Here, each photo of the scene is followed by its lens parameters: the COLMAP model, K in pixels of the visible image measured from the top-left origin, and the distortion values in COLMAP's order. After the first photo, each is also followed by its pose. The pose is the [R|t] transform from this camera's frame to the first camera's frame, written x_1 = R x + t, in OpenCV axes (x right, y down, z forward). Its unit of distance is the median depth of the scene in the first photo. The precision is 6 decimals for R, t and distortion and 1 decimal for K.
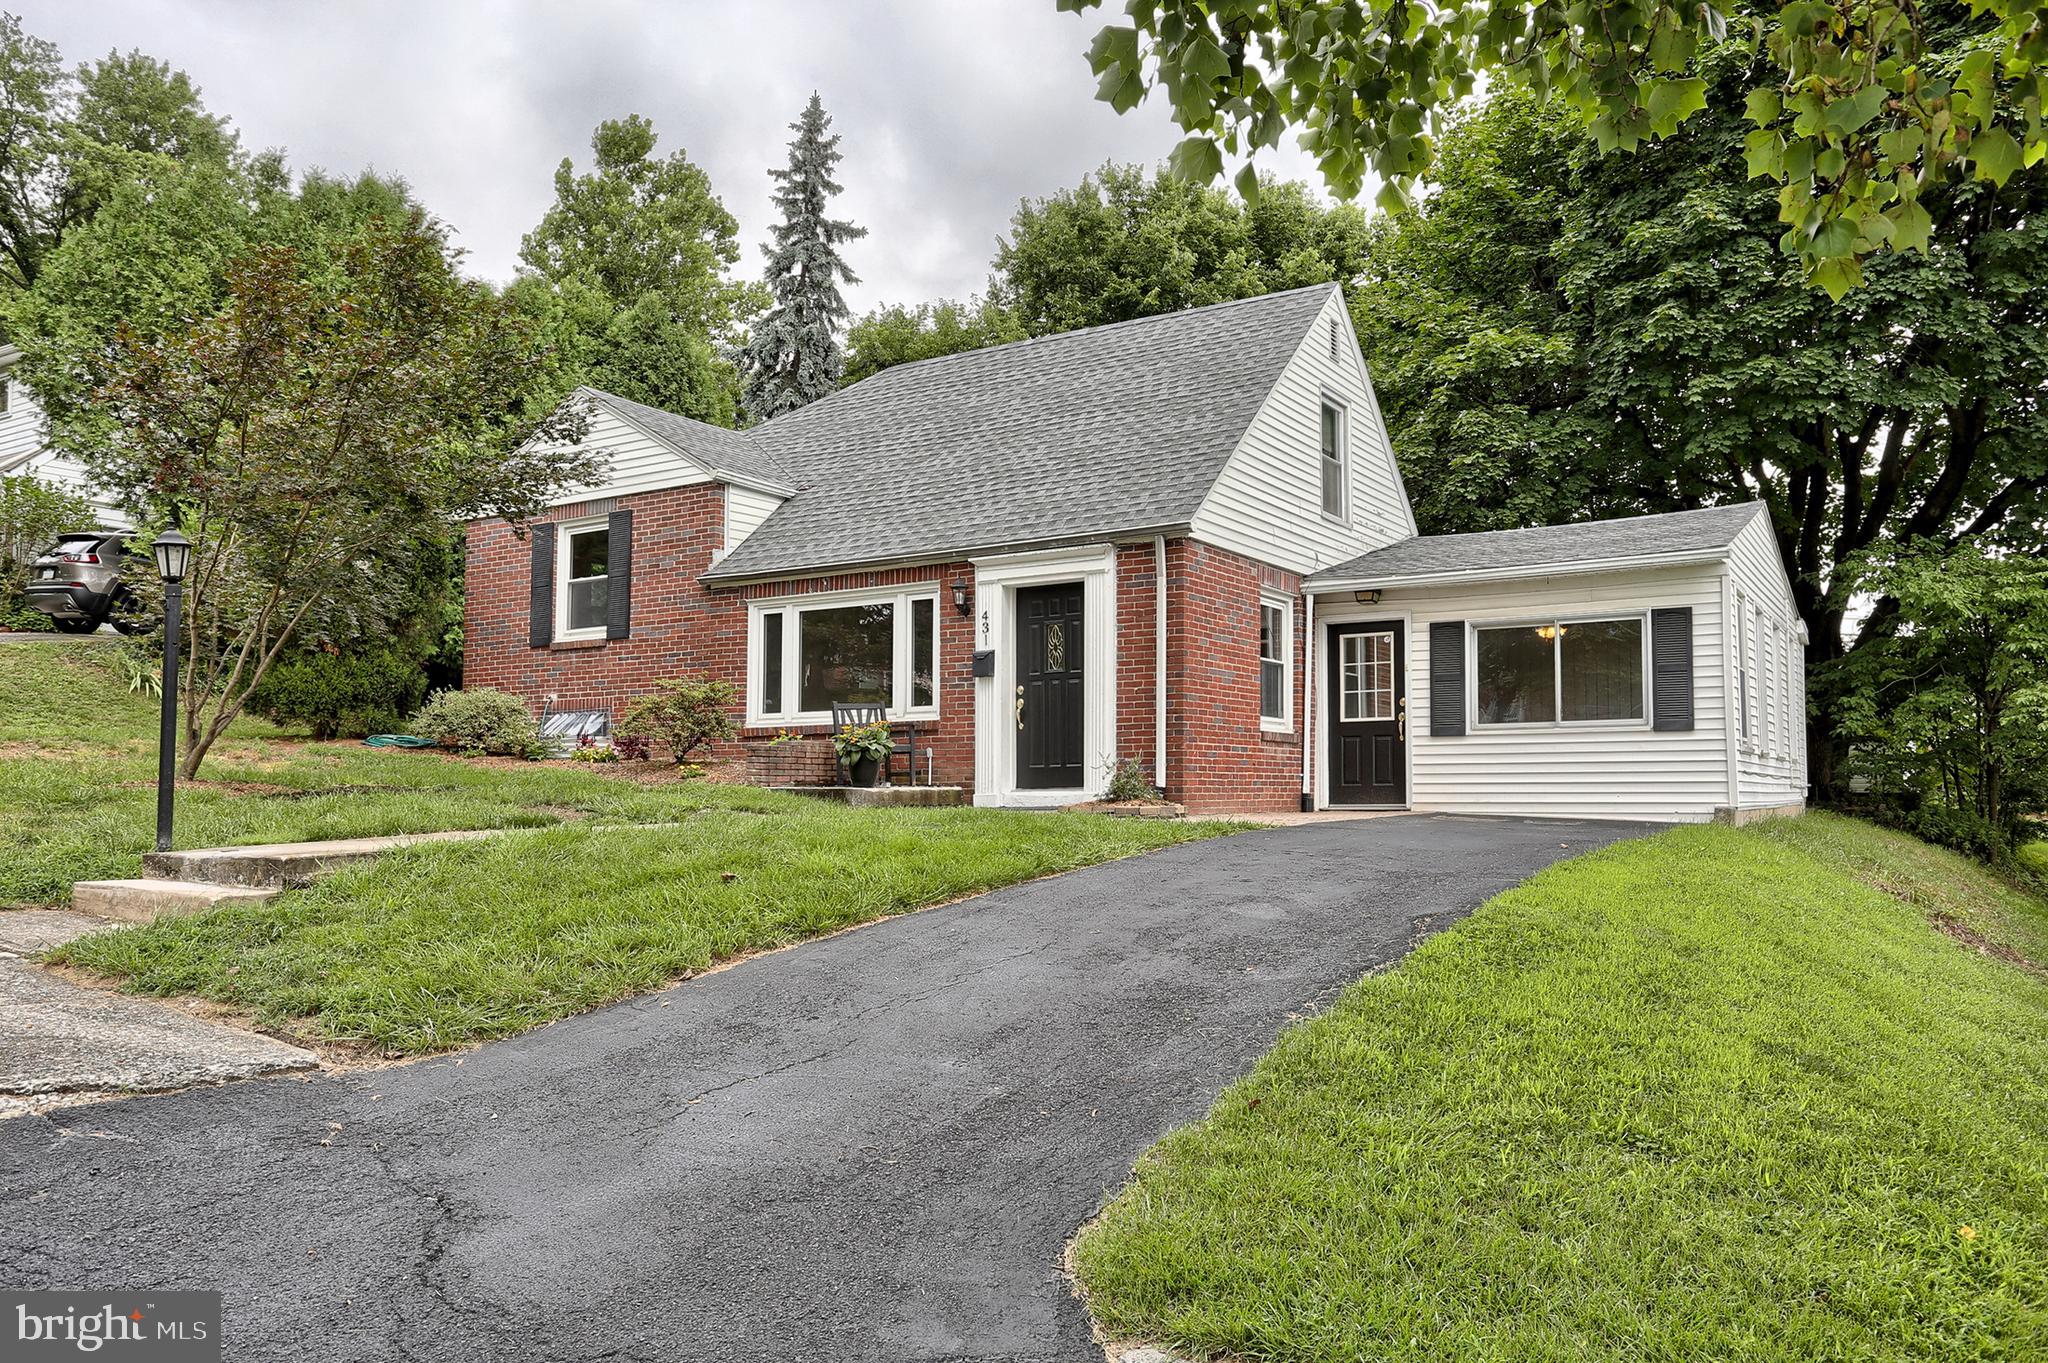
lens RADIAL K [[1512.4, 0, 1023.1], [0, 1512.4, 689.2], [0, 0, 1]] dist [0.006519, 0.000888]
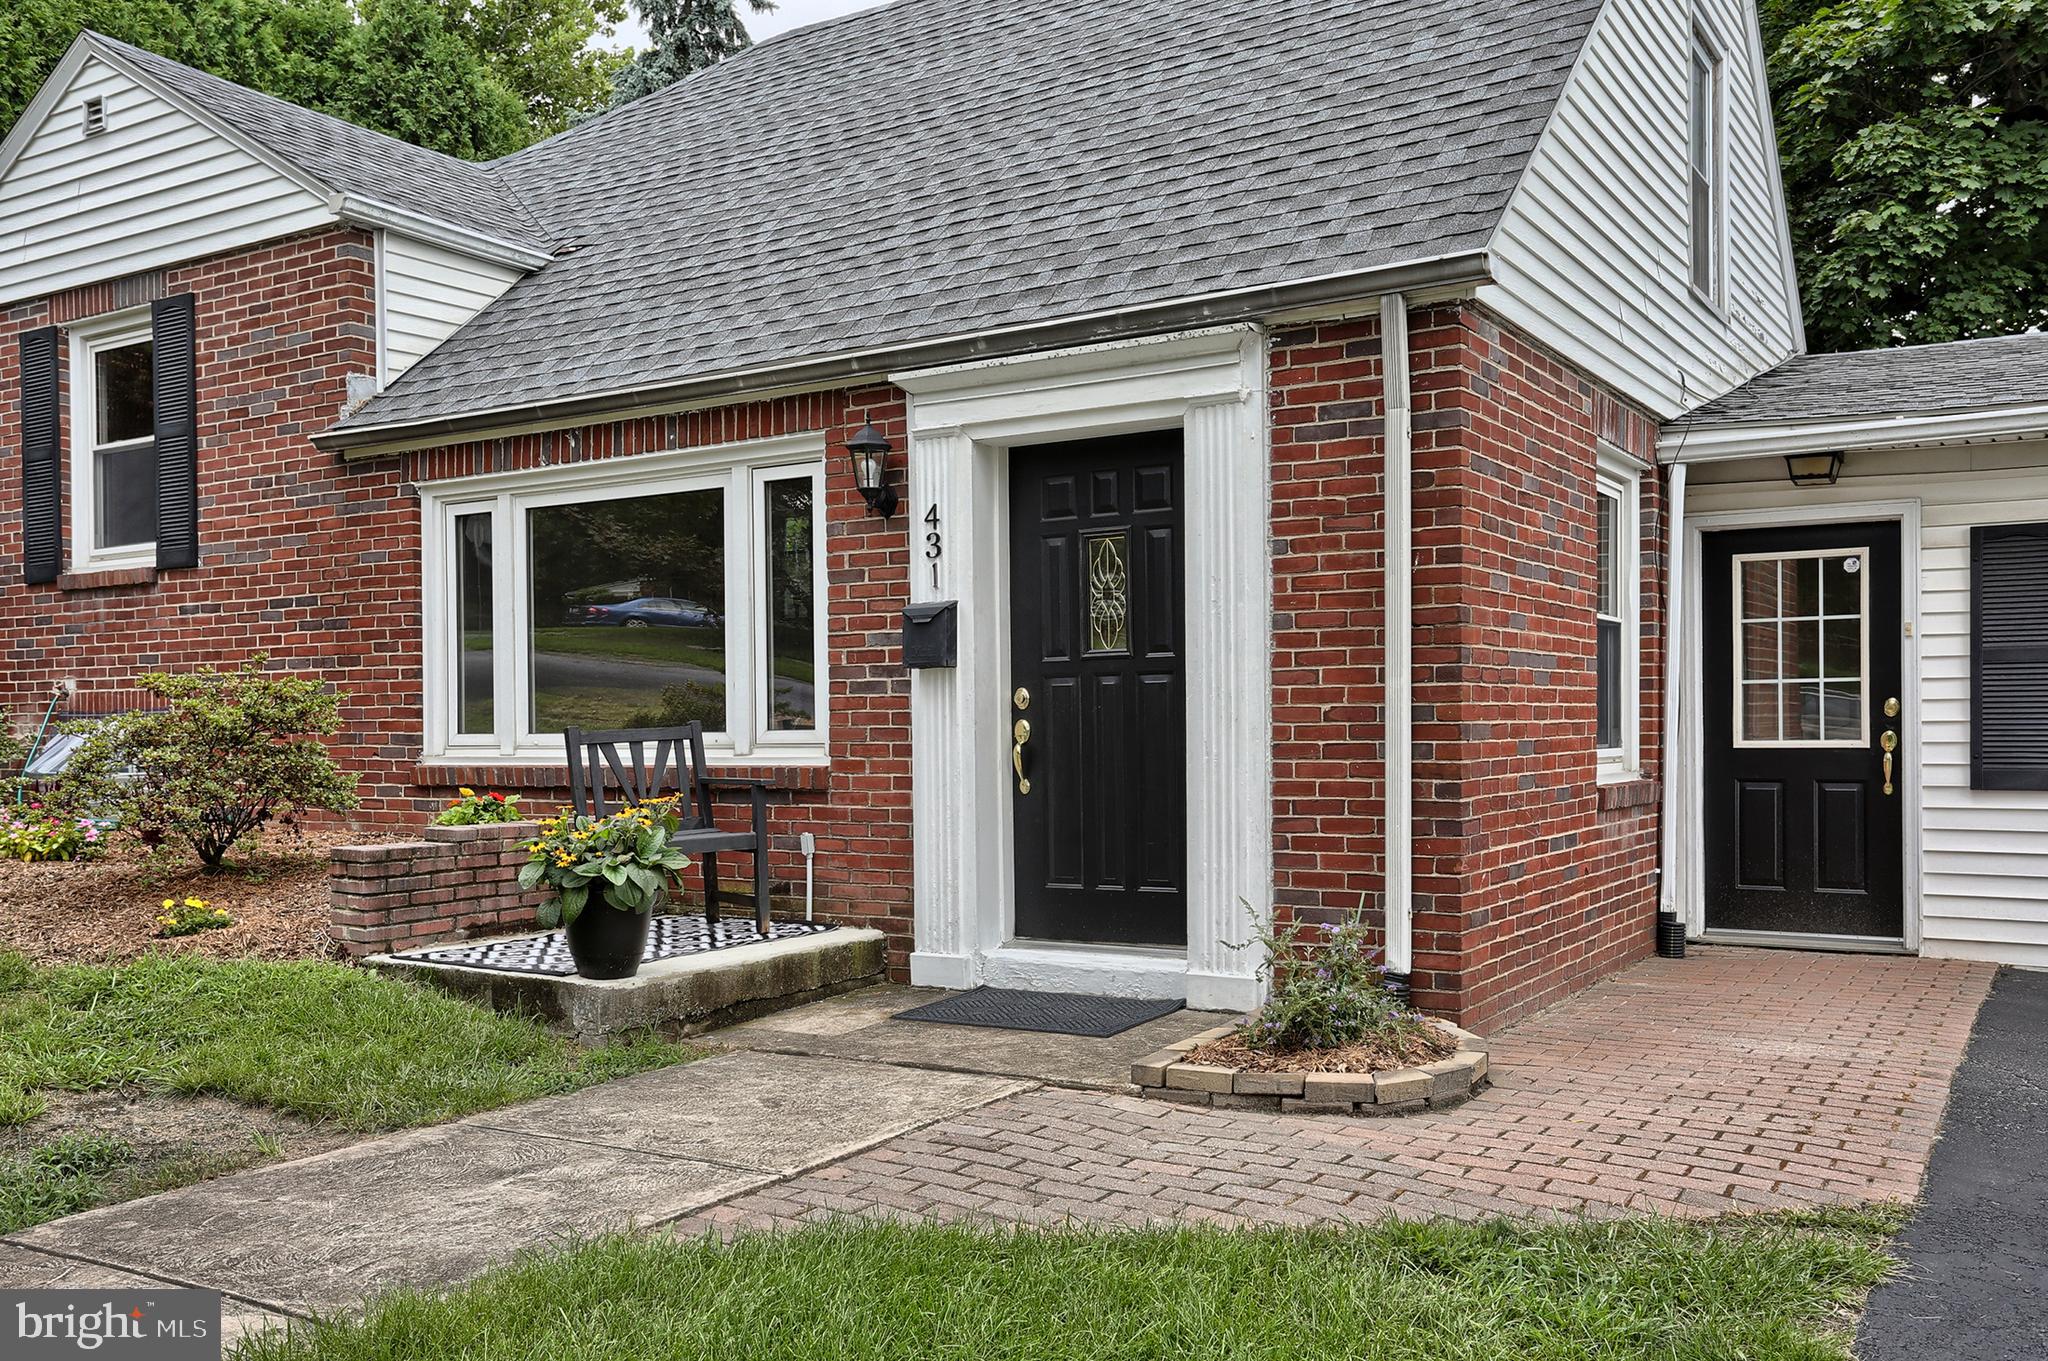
lens RADIAL K [[1700.9, 0, 1156.5], [0, 1700.9, 683.4], [0, 0, 1]] dist [0.009267, 0.004956]
pose [[0.997286, -0.012576, 0.072545, 0.001114], [0.008857, 0.998640, 0.051370, -0.025762], [-0.073093, -0.050588, 0.996041, 0.519703]]
